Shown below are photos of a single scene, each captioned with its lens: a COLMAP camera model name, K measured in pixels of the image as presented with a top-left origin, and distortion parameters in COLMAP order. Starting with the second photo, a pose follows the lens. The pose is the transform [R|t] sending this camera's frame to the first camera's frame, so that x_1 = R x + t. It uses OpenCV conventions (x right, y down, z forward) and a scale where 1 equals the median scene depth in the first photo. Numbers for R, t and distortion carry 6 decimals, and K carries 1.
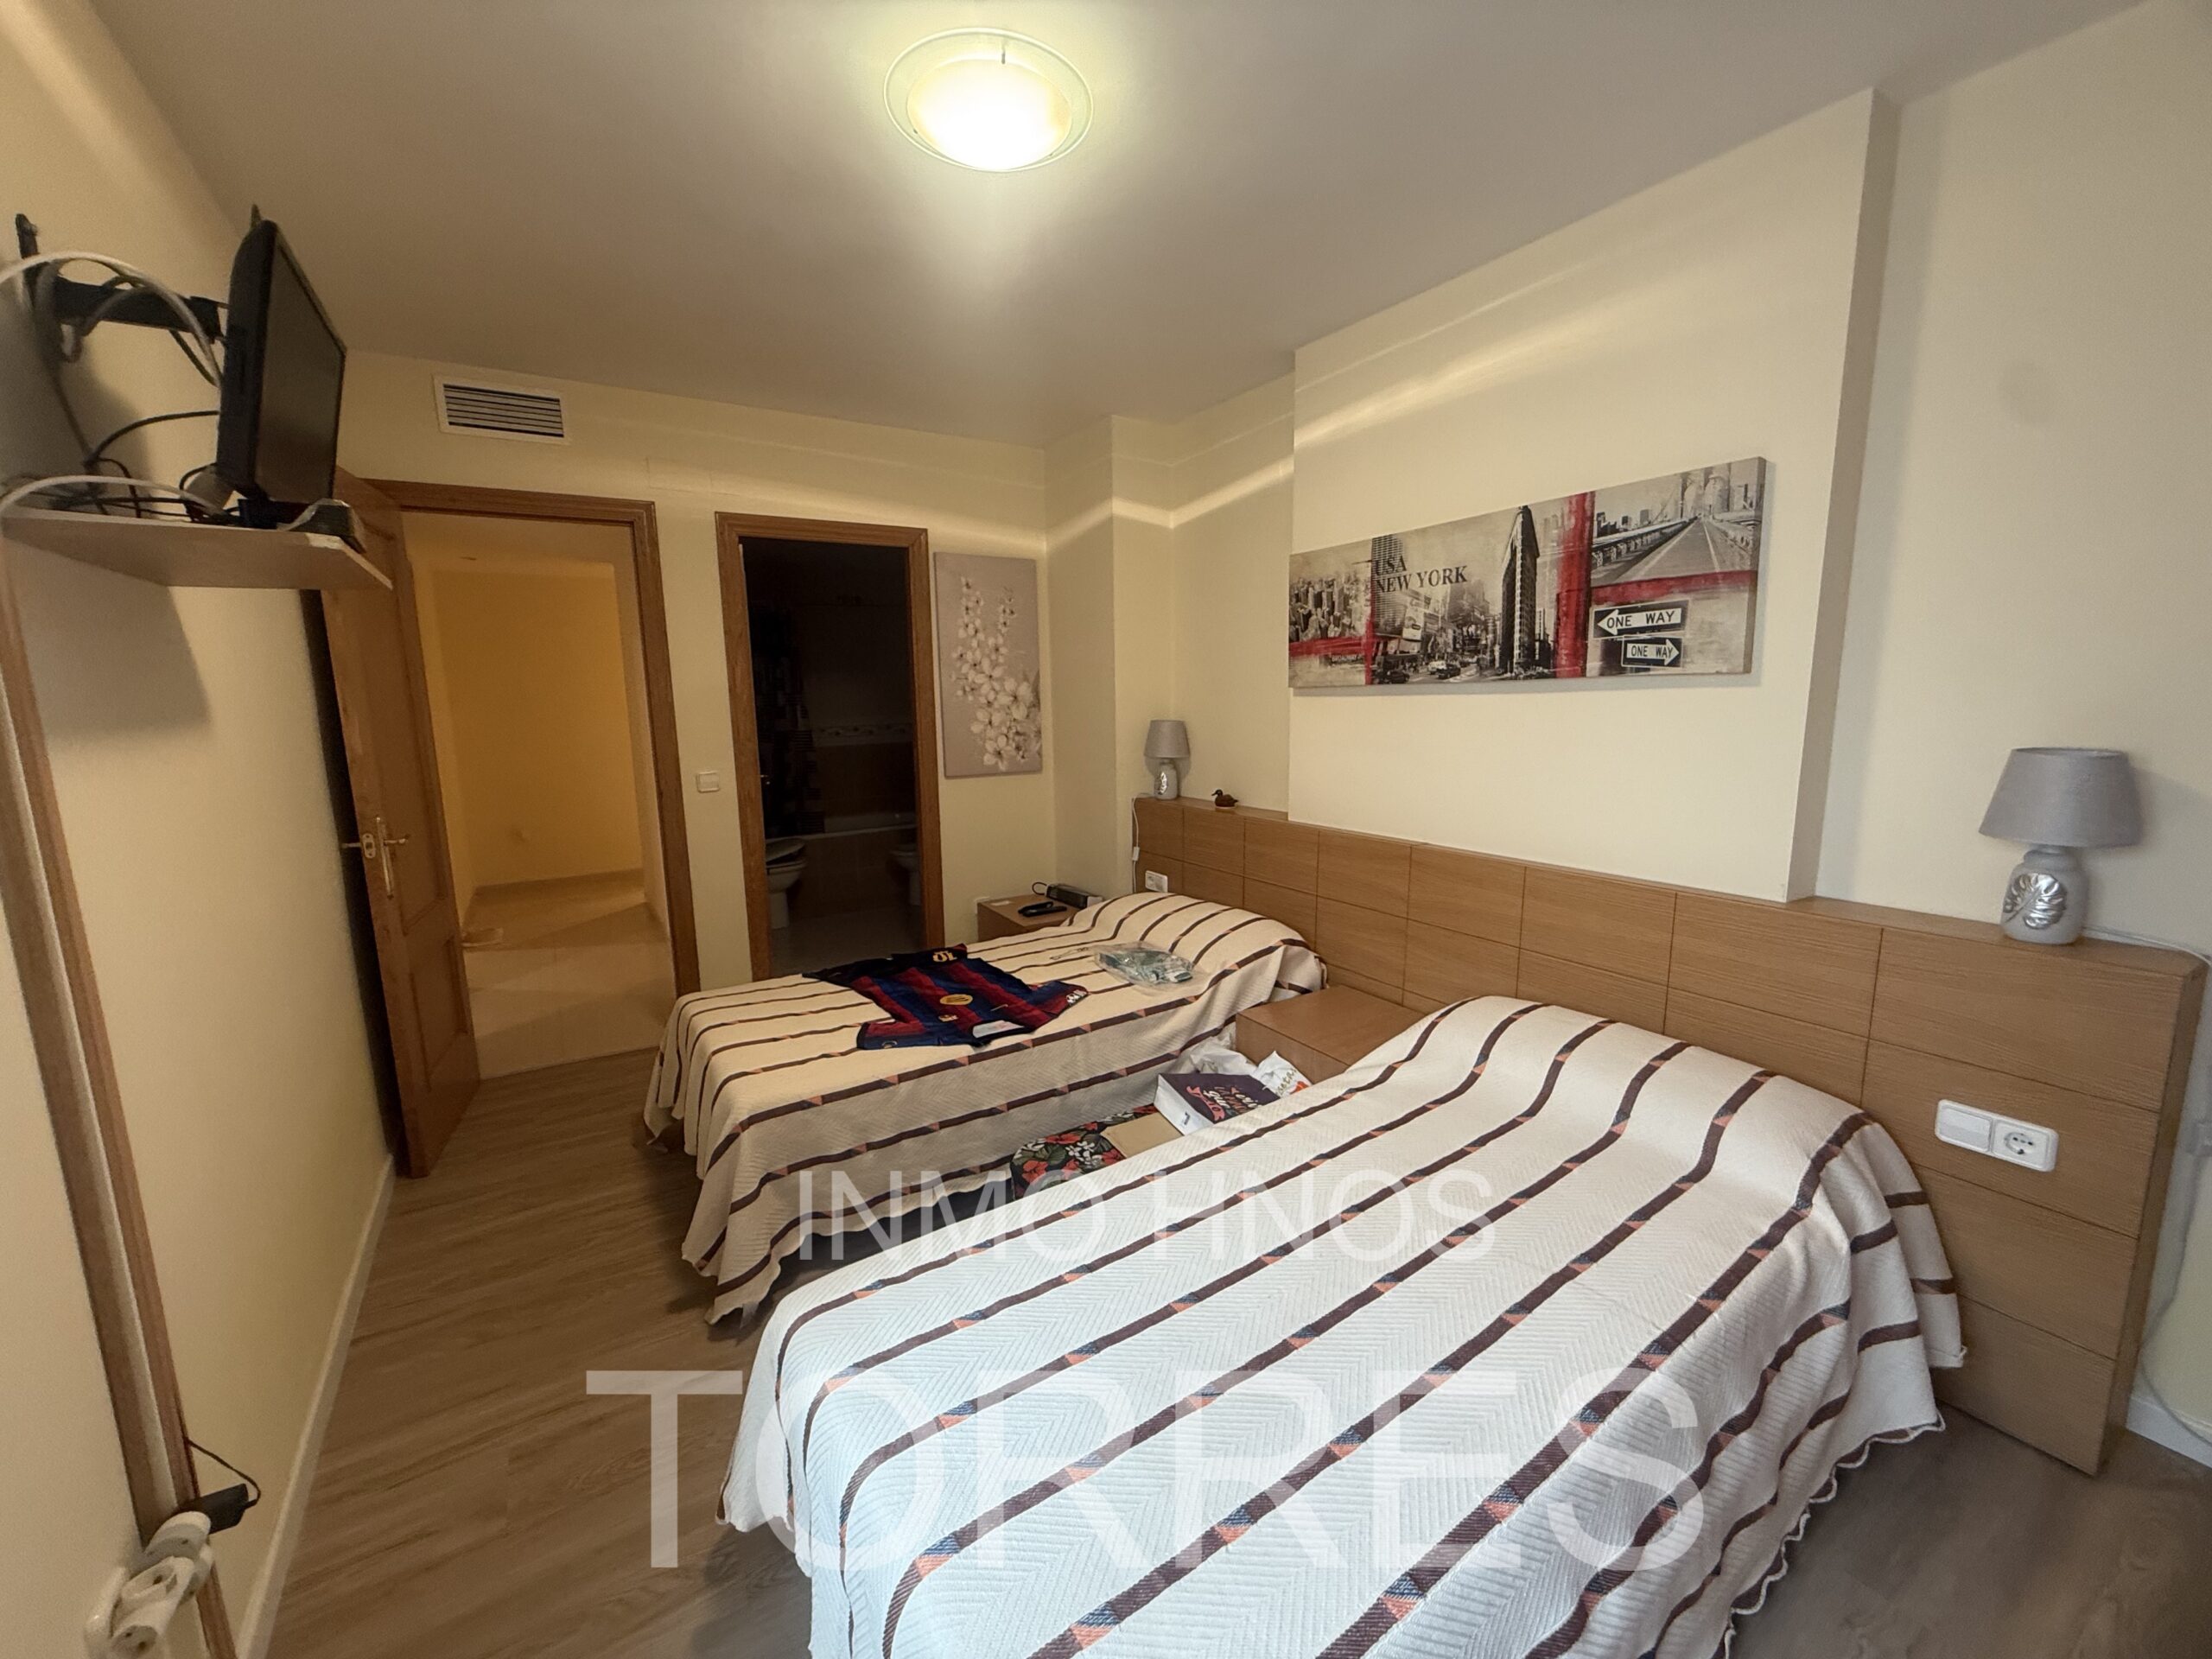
lens RADIAL K [[881.3, 0, 1103.2], [0, 881.3, 824.9], [0, 0, 1]] dist [-0.000159, 0.000615]
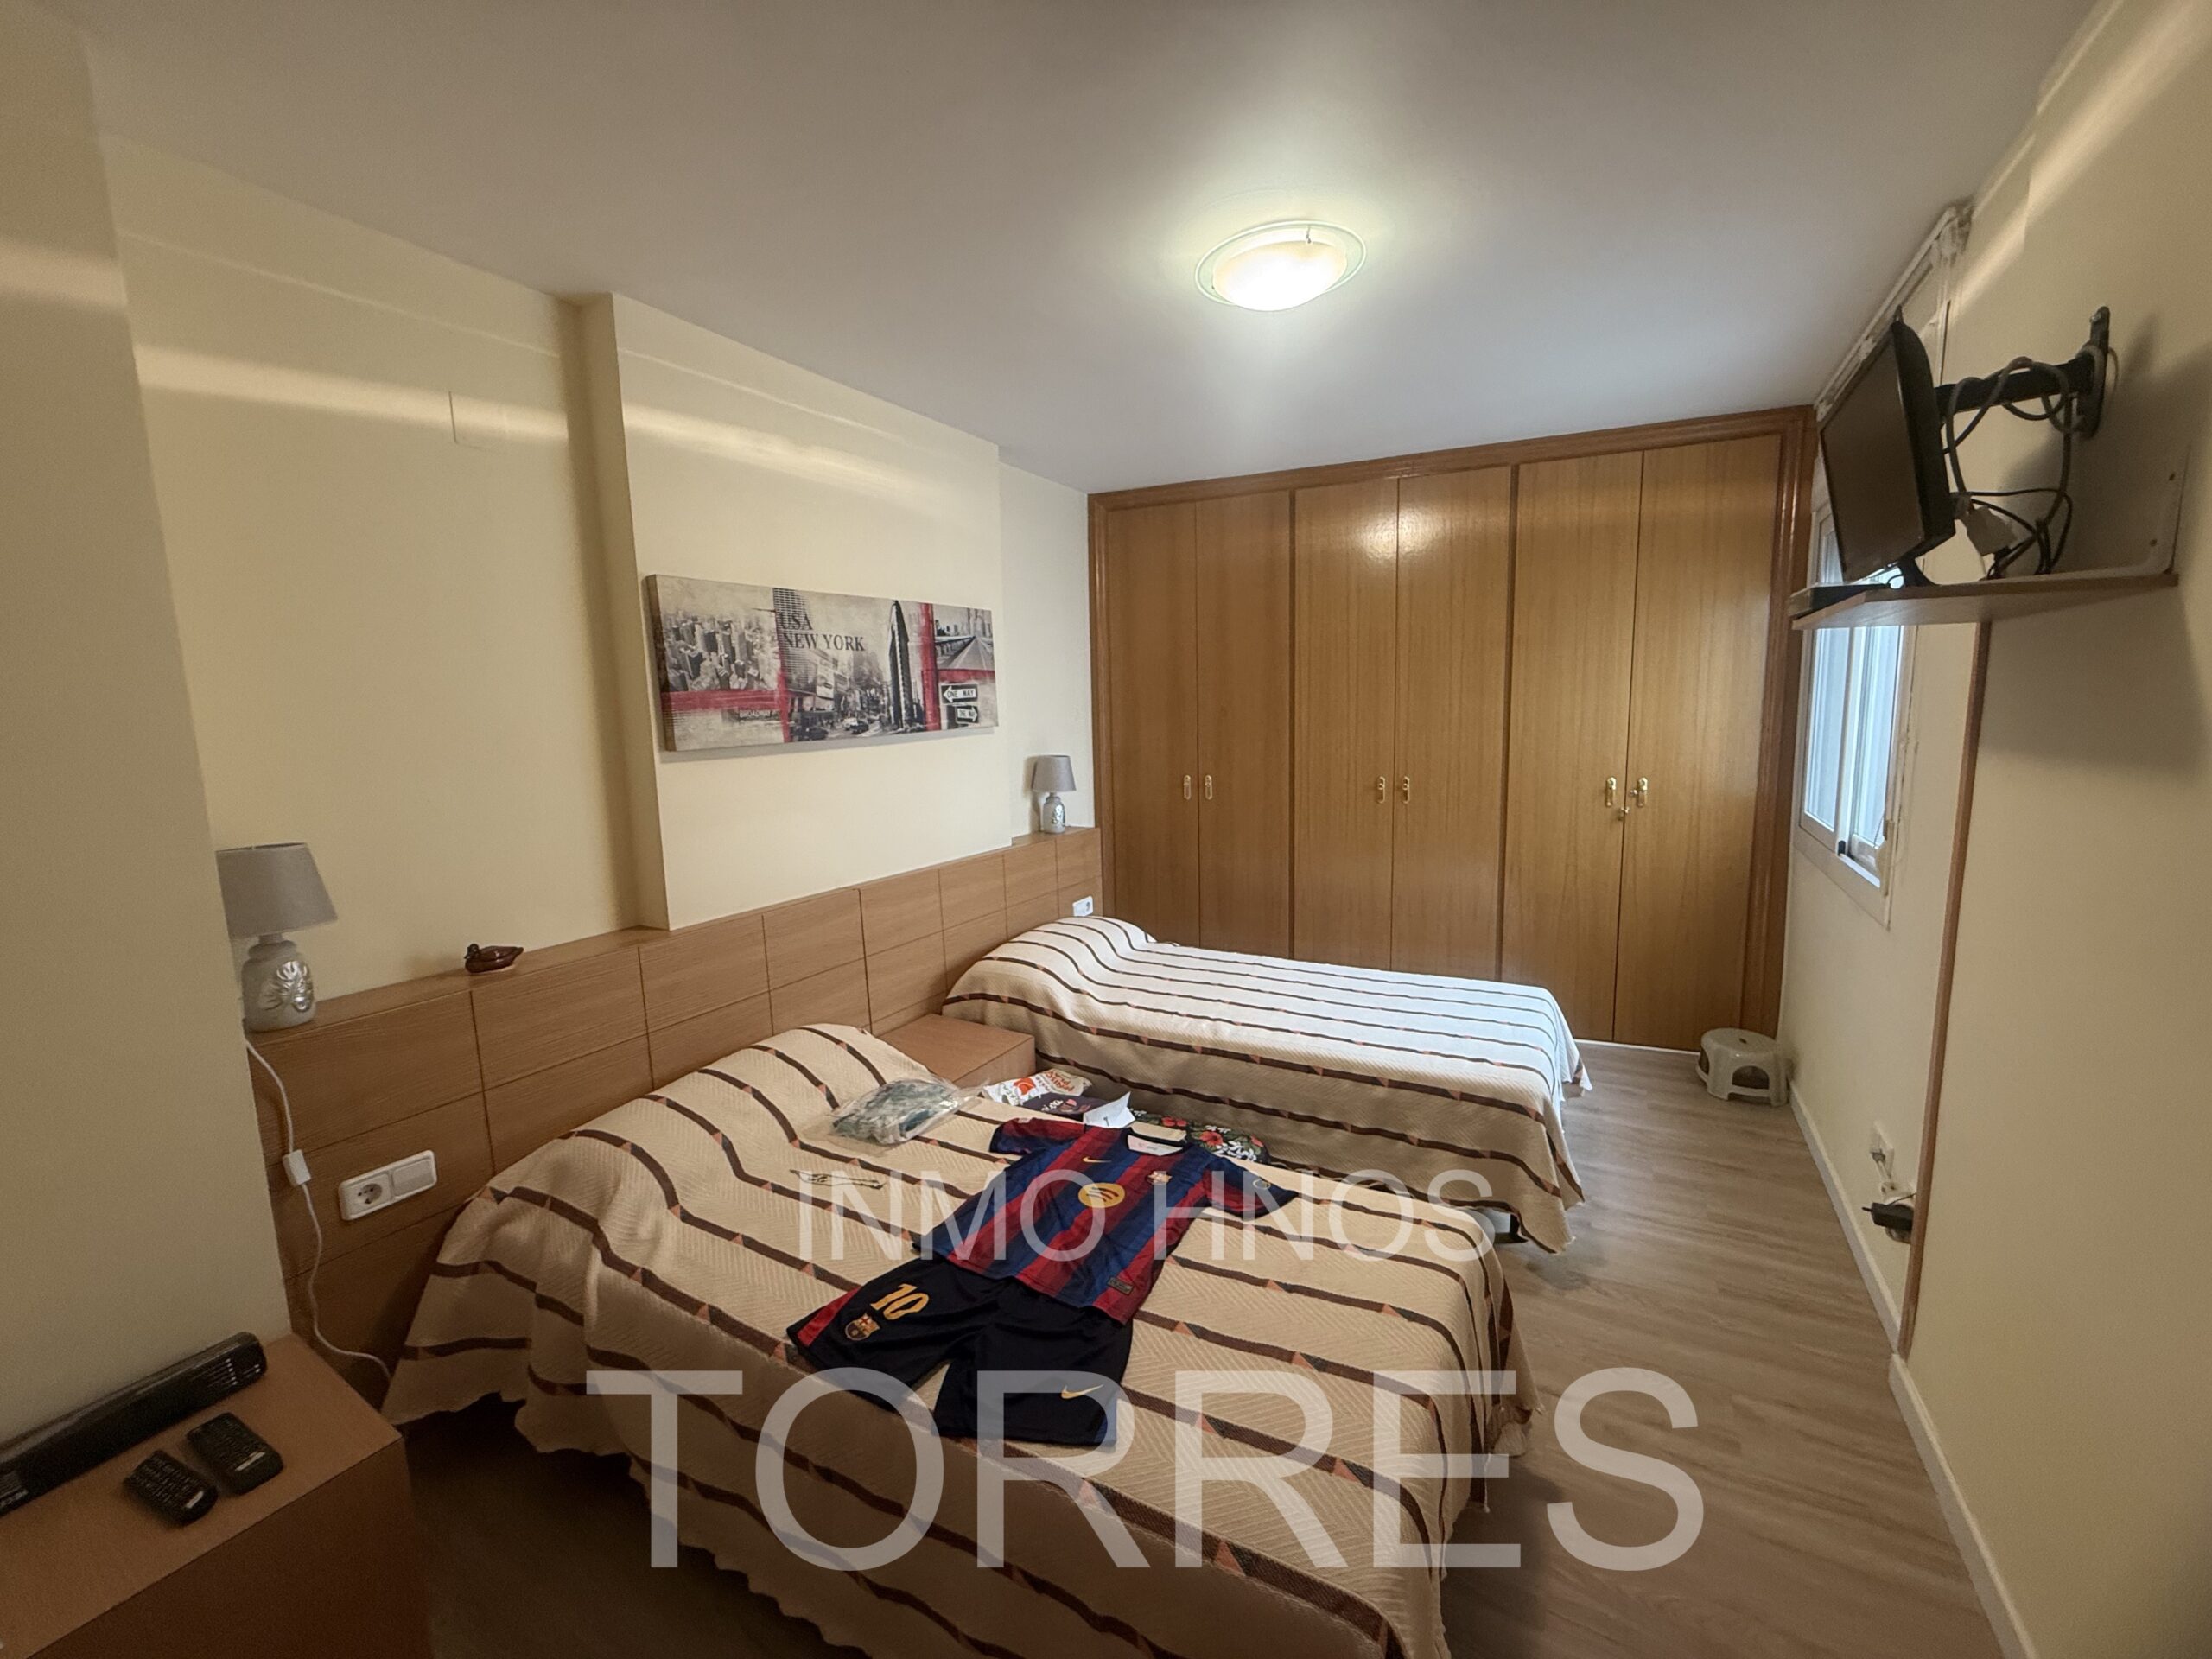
lens RADIAL K [[881.3, 0, 1106.4], [0, 881.3, 829.7], [0, 0, 1]] dist [-0.000159, 0.000615]
pose [[-0.469678, -0.092121, 0.878019, -0.756460], [0.171361, 0.966113, 0.193029, -0.210969], [-0.866048, 0.241119, -0.437976, 1.248879]]
